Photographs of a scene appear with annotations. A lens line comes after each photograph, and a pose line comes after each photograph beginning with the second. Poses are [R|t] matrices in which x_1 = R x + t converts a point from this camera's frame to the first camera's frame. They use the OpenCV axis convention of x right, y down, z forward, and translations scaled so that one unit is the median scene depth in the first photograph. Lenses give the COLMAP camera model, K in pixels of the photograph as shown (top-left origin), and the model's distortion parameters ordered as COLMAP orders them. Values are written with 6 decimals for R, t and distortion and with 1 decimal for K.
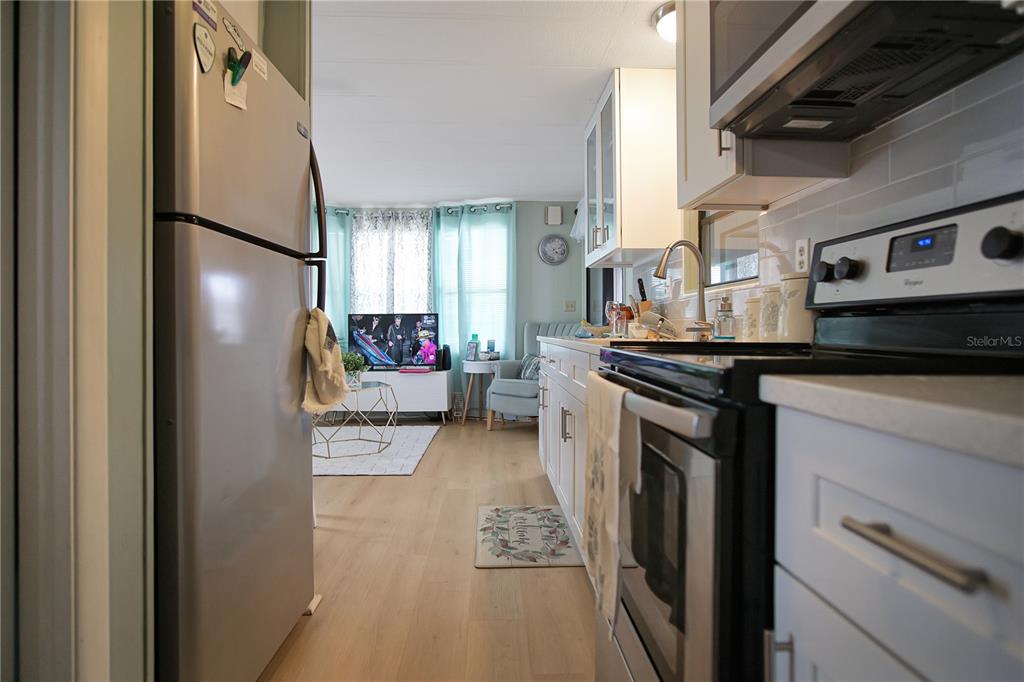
lens RADIAL K [[549.4, 0, 518.7], [0, 549.4, 335.5], [0, 0, 1]] dist [-0.026986, 0.000041]
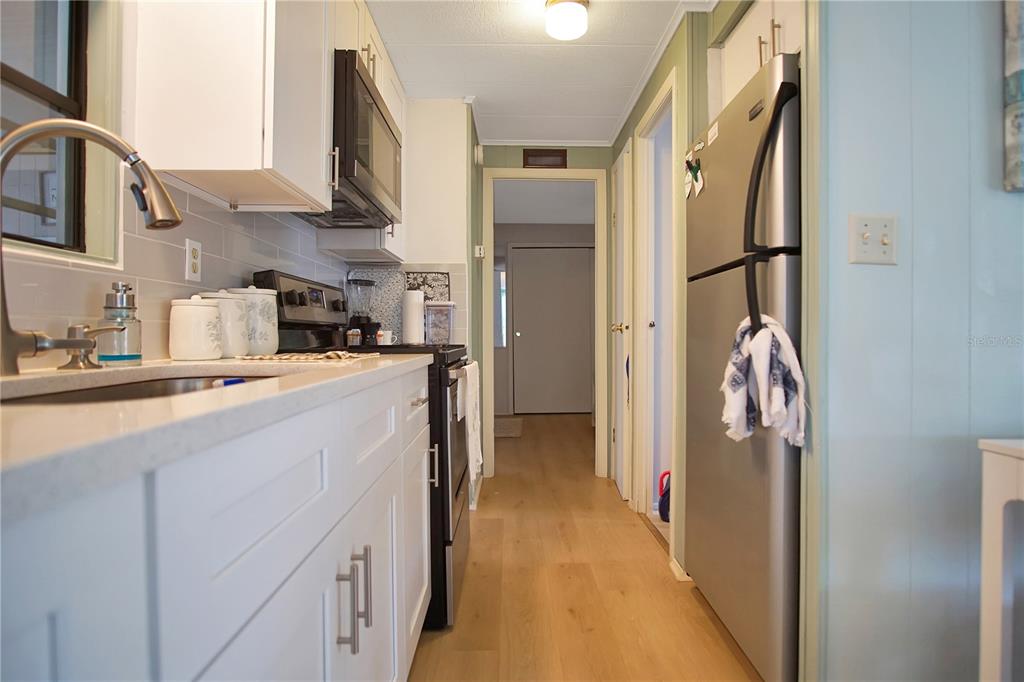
lens RADIAL K [[549.4, 0, 518.7], [0, 549.4, 335.5], [0, 0, 1]] dist [-0.026986, 0.000041]
pose [[-0.999382, -0.001761, 0.035113, -0.038868], [-0.001339, 0.999926, 0.012054, -0.022079], [-0.035131, 0.011999, -0.999311, 1.376451]]
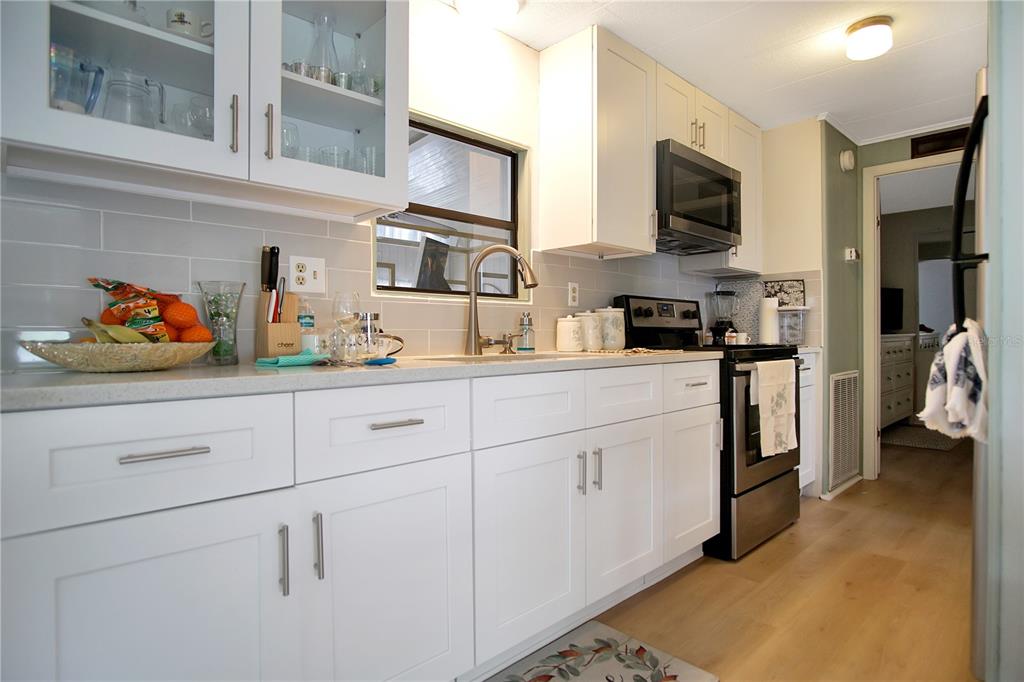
lens RADIAL K [[549.4, 0, 518.7], [0, 549.4, 335.5], [0, 0, 1]] dist [-0.026986, 0.000041]
pose [[-0.651929, -0.000085, 0.758280, -0.419784], [0.010502, 0.999903, 0.009141, -0.030125], [-0.758208, 0.013923, -0.651865, 1.569373]]
